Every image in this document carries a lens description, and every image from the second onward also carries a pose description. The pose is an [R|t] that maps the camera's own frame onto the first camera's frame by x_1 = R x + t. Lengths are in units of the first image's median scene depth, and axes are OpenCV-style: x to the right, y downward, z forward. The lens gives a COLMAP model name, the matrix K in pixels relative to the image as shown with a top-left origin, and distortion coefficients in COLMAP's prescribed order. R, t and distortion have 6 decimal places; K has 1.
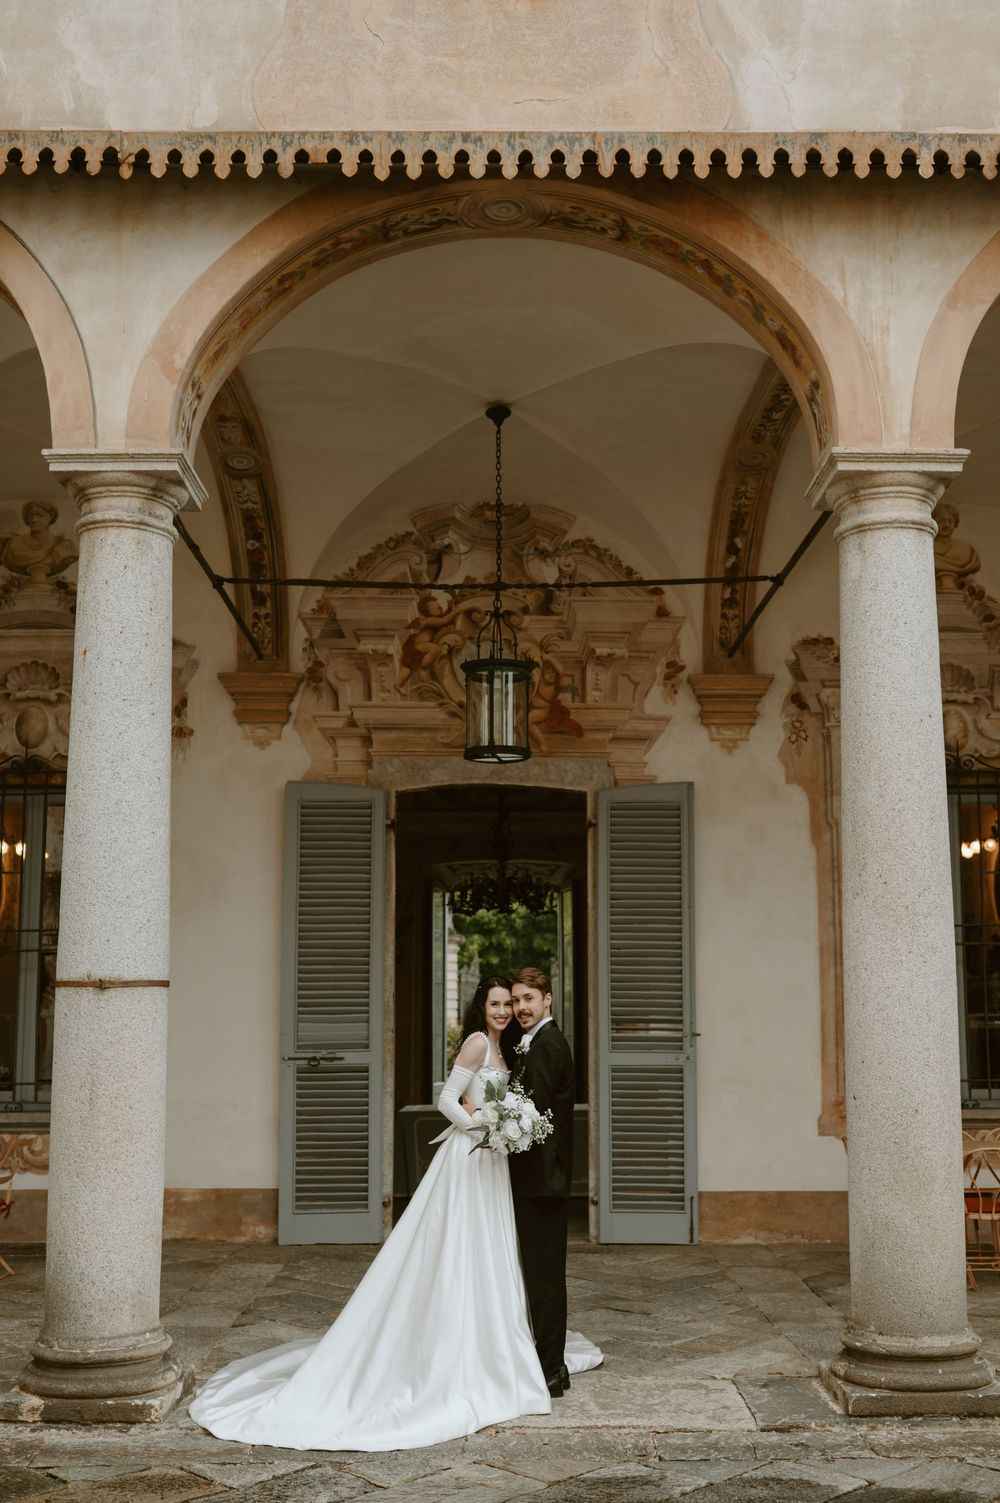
lens RADIAL K [[1819.7, 0, 513.2], [0, 1819.7, 809.9], [0, 0, 1]] dist [0.021501, 0.000000]
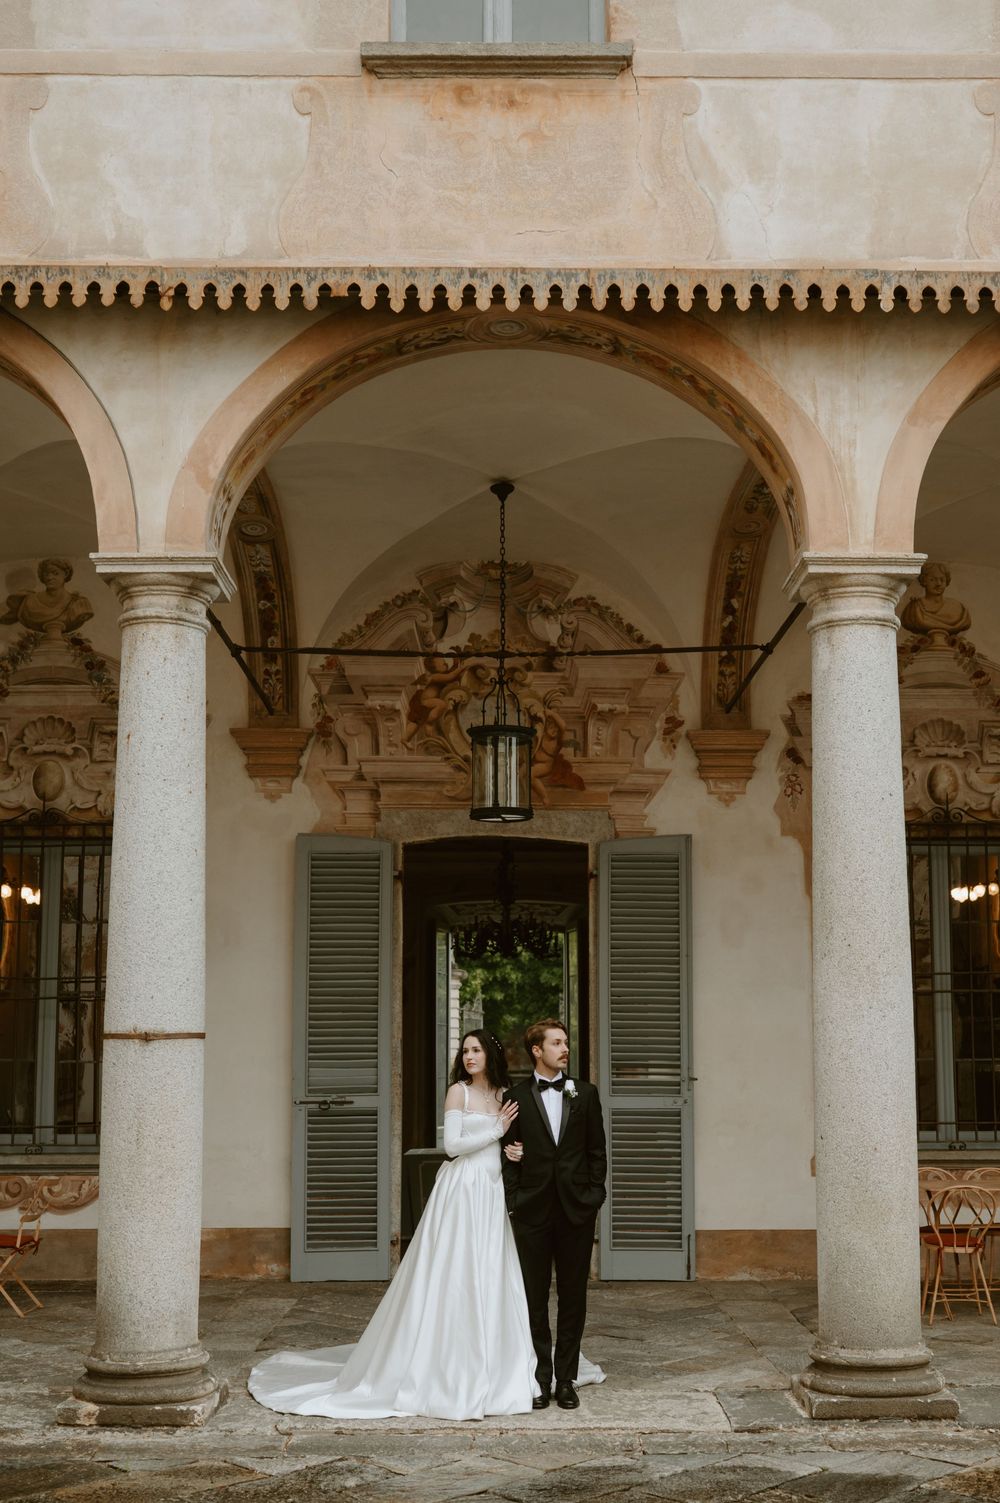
lens RADIAL K [[2224.1, 0, 537.0], [0, 2224.1, 815.8], [0, 0, 1]] dist [0.028223, 0.000000]
pose [[0.999978, -0.000058, 0.006660, 0.003006], [-0.000001, 0.999961, 0.008815, -0.037703], [-0.006660, -0.008814, 0.999939, -0.265954]]
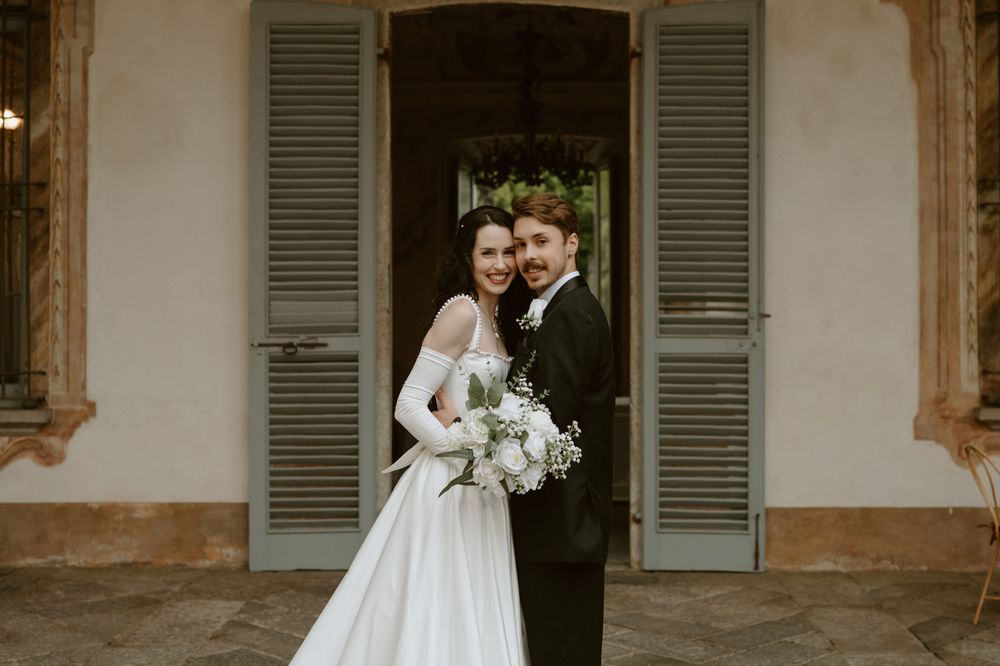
lens RADIAL K [[1479.8, 0, 535.4], [0, 1479.8, 291.0], [0, 0, 1]] dist [0.028223, 0.000000]
pose [[0.999864, 0.000327, -0.016482, 0.010227], [0.001224, 0.995576, 0.093948, 0.051464], [0.016440, -0.093955, 0.995441, 0.351800]]
